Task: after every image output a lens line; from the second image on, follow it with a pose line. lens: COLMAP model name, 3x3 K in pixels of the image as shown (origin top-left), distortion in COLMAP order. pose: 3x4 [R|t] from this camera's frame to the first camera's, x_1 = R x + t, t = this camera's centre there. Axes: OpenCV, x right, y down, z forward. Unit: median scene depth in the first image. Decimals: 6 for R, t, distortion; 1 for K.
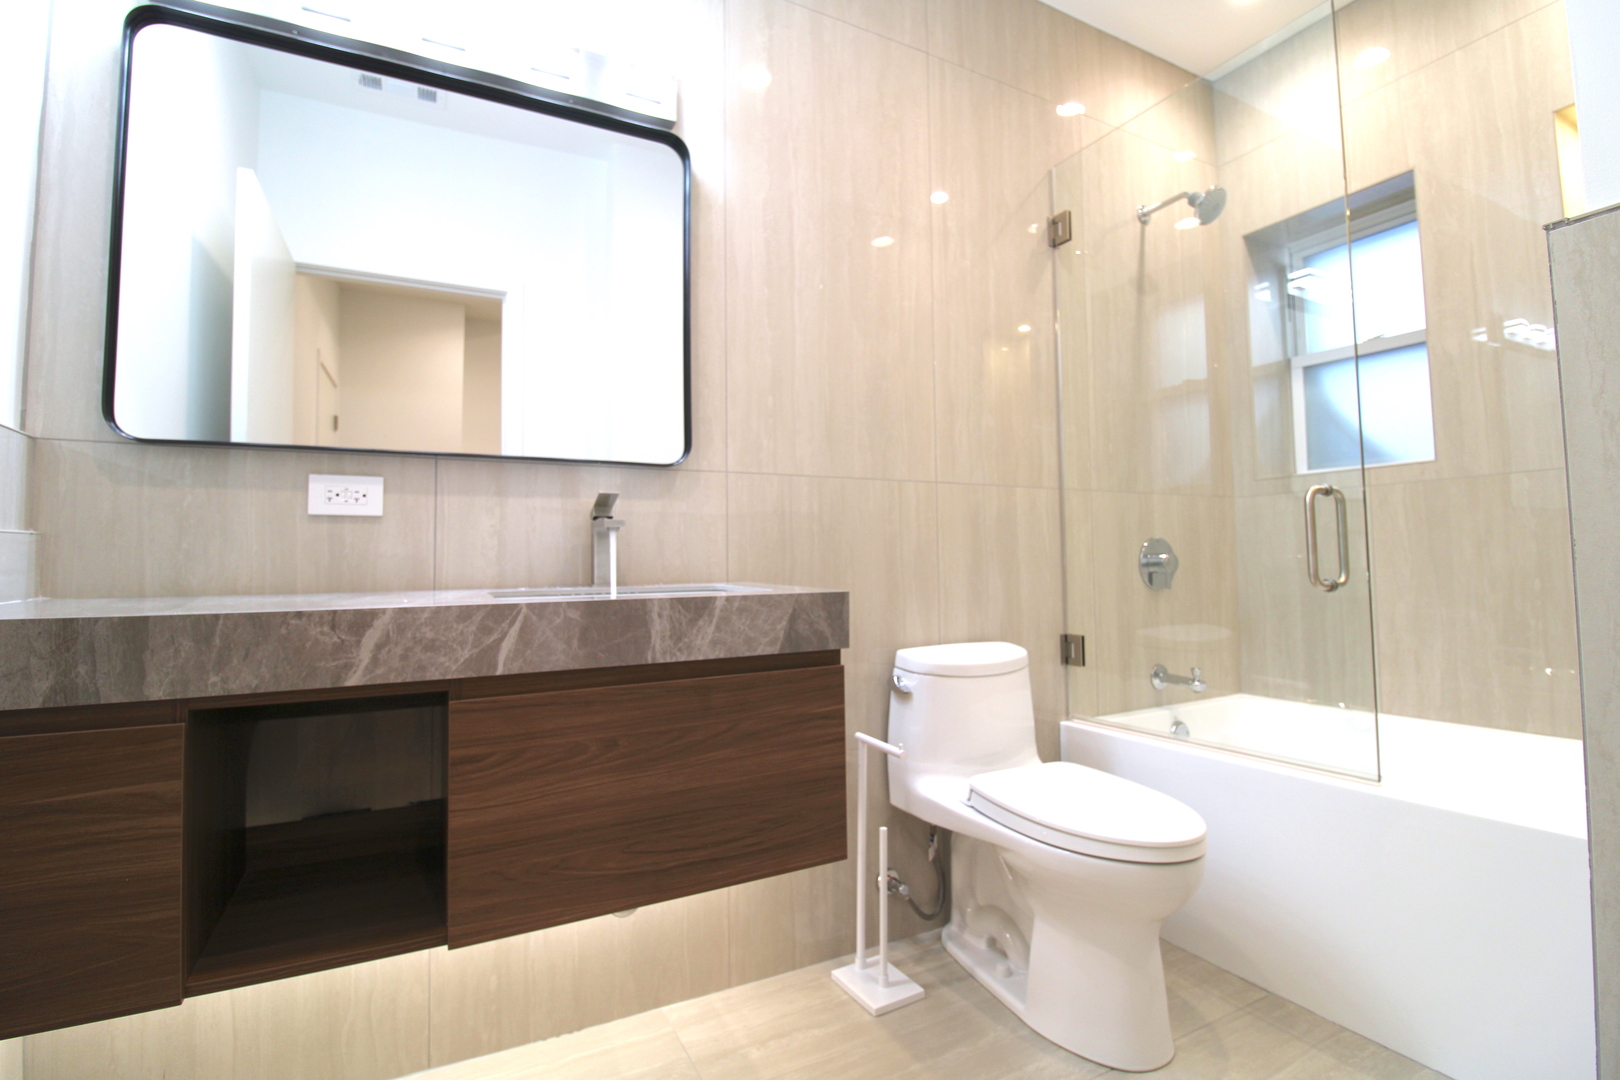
lens RADIAL K [[757.8, 0, 809.3], [0, 757.8, 533.2], [0, 0, 1]] dist [-0.006143, -0.000427]
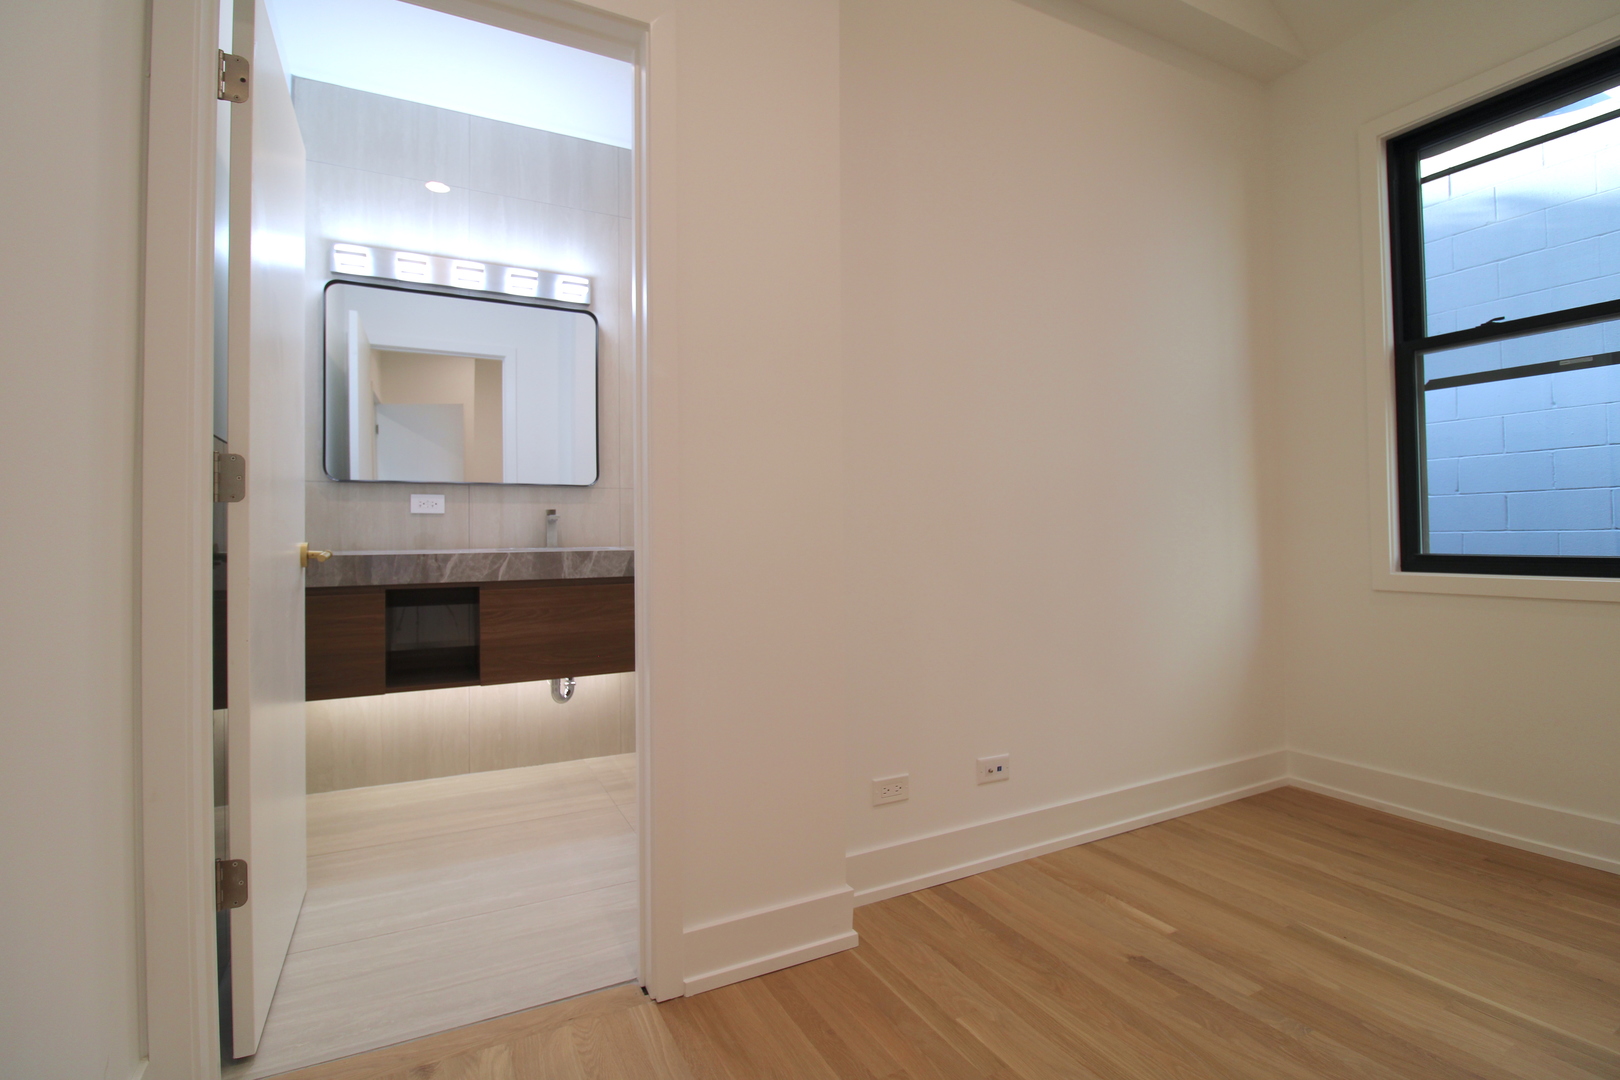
lens RADIAL K [[757.8, 0, 810.1], [0, 757.8, 537.0], [0, 0, 1]] dist [-0.006143, -0.000427]
pose [[0.999959, 0.004198, -0.008079, 0.584349], [-0.003883, 0.999243, 0.038703, -0.053153], [0.008236, -0.038670, 0.999218, -1.364226]]
